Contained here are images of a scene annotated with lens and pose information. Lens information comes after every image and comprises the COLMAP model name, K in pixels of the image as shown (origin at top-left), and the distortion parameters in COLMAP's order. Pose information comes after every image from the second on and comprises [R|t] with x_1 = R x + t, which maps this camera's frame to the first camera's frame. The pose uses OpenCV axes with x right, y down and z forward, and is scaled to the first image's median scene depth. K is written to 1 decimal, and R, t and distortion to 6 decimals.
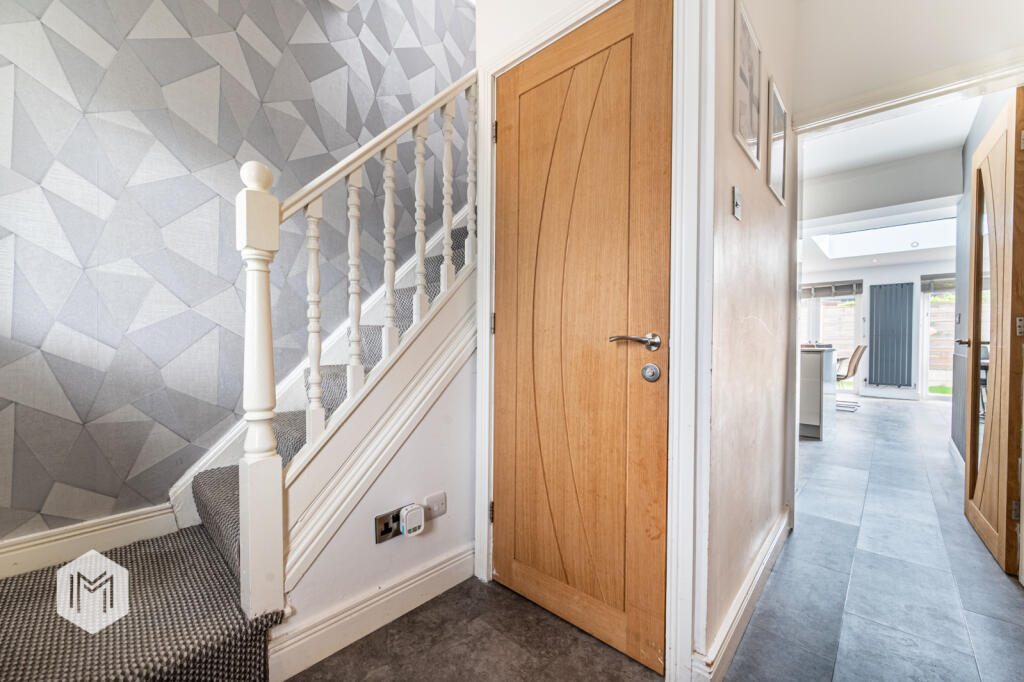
lens RADIAL K [[402.6, 0, 510.5], [0, 402.6, 346.5], [0, 0, 1]] dist [0.000260, -0.000564]
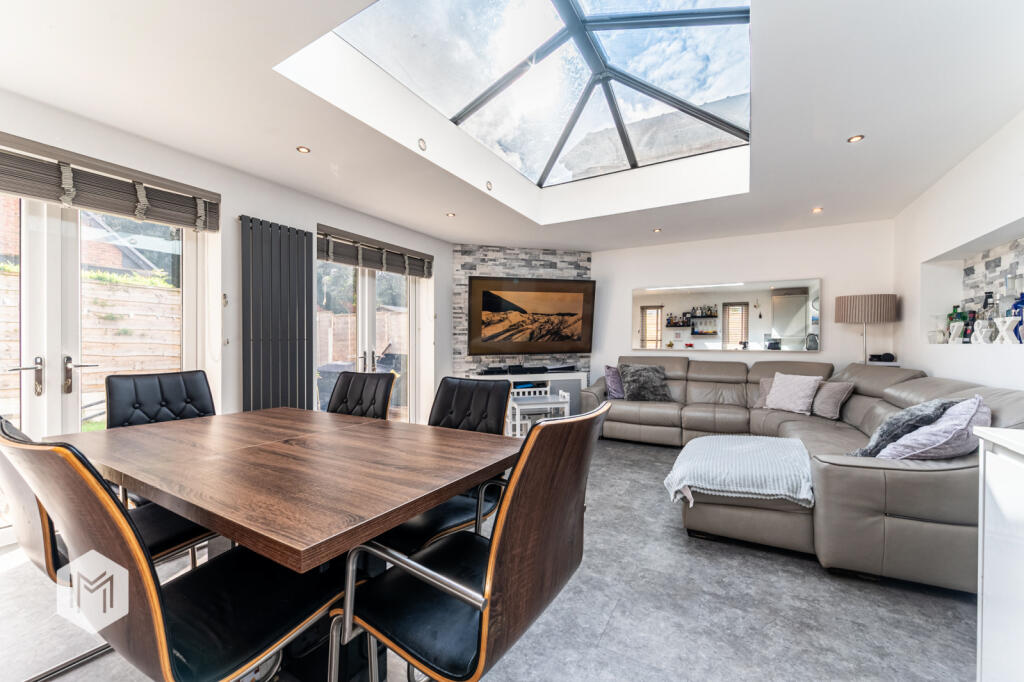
lens RADIAL K [[402.6, 0, 510.5], [0, 402.6, 346.5], [0, 0, 1]] dist [0.000260, -0.000564]
pose [[-0.236195, -0.015401, 0.971584, 0.443990], [0.008528, 0.999803, 0.017921, -0.026458], [-0.971668, 0.012519, -0.236018, 0.840866]]
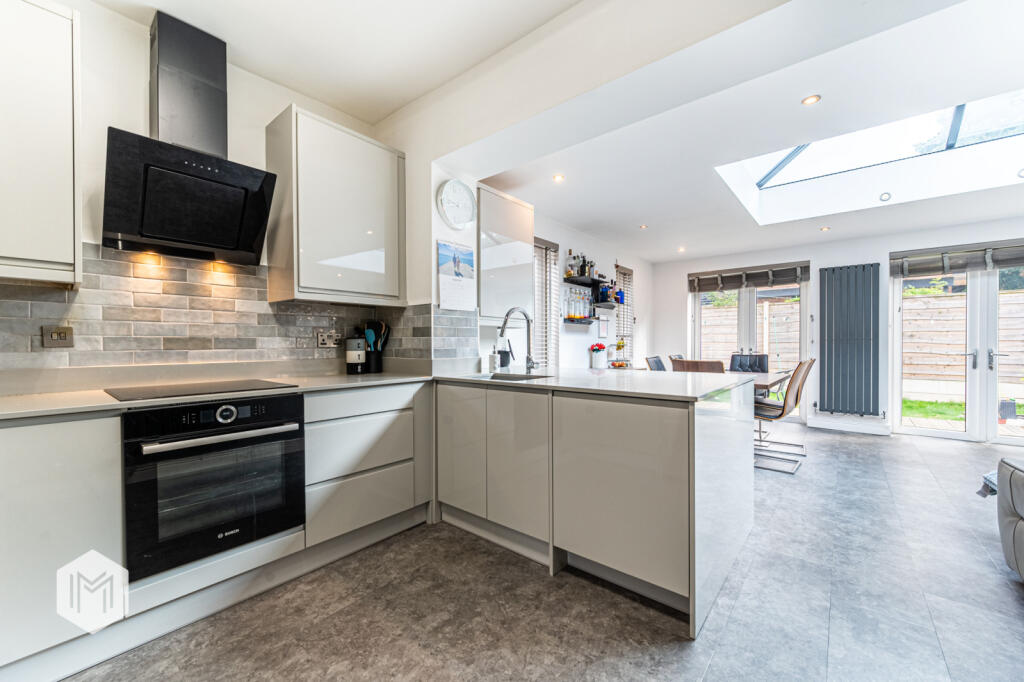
lens RADIAL K [[402.6, 0, 510.5], [0, 402.6, 346.5], [0, 0, 1]] dist [0.000260, -0.000564]
pose [[0.997497, -0.010877, 0.069872, 0.313038], [0.011194, 0.999929, -0.004146, -0.020537], [-0.069821, 0.004918, 0.997547, 0.346619]]
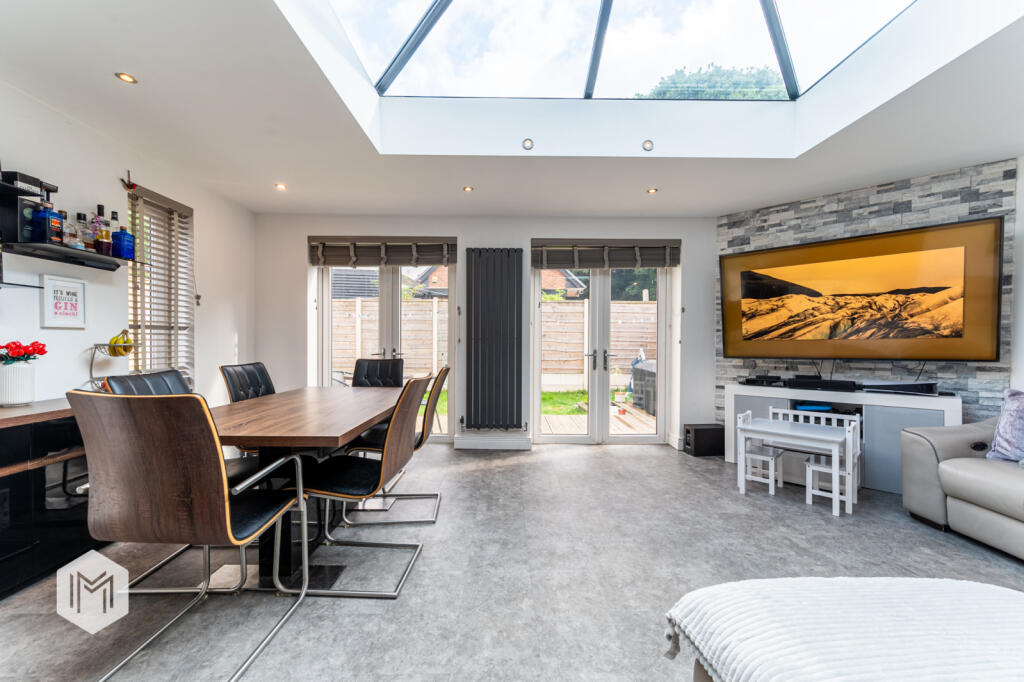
lens RADIAL K [[402.6, 0, 510.5], [0, 402.6, 346.5], [0, 0, 1]] dist [0.000260, -0.000564]
pose [[0.712224, -0.015093, 0.701790, 0.552402], [0.010175, 0.999886, 0.011178, -0.023200], [-0.701878, -0.000821, 0.712296, 0.570330]]
